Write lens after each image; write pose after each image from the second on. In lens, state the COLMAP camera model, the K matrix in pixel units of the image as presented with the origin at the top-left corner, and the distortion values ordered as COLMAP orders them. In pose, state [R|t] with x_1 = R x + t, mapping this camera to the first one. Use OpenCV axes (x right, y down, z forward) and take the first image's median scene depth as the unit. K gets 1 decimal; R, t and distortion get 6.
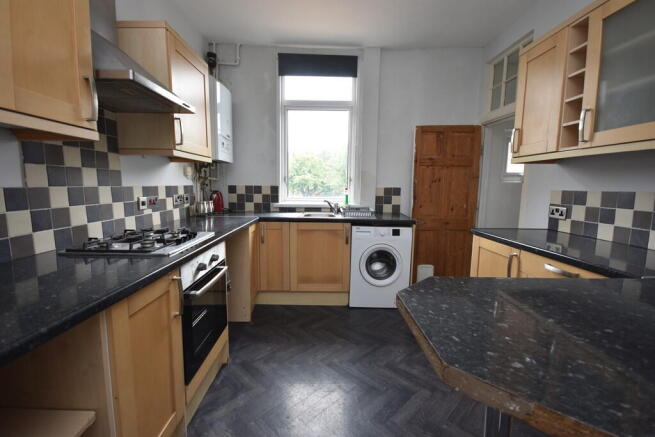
lens RADIAL K [[291.5, 0, 333.1], [0, 291.5, 216.4], [0, 0, 1]] dist [-0.001331, -0.003738]
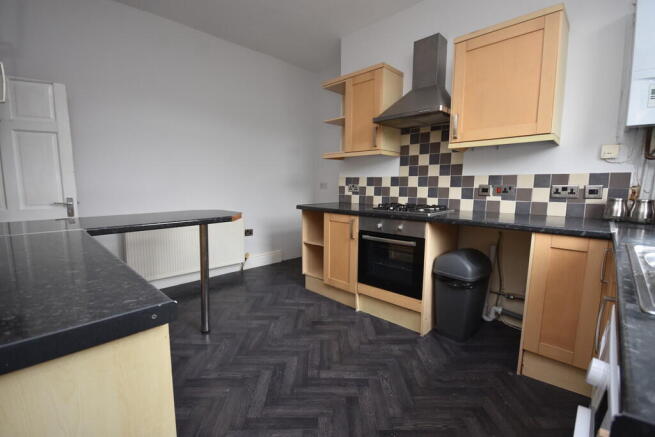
lens RADIAL K [[291.5, 0, 331.3], [0, 291.5, 218.7], [0, 0, 1]] dist [-0.001331, -0.003738]
pose [[-0.715528, 0.091263, -0.692597, 0.390586], [-0.071179, 0.976746, 0.202242, -0.081513], [0.694948, 0.194008, -0.692393, 0.918800]]
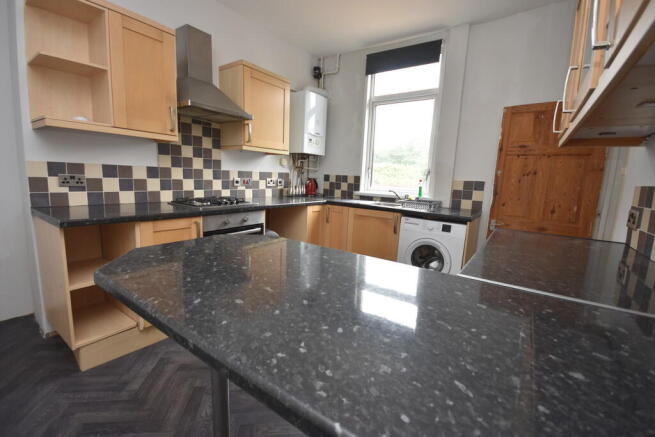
lens RADIAL K [[291.5, 0, 324.8], [0, 291.5, 218.5], [0, 0, 1]] dist [-0.001331, -0.003738]
pose [[0.801134, 0.109023, -0.588471, 0.412440], [-0.098302, 0.993884, 0.050306, 0.014813], [0.590356, 0.017546, 0.806952, 0.031425]]
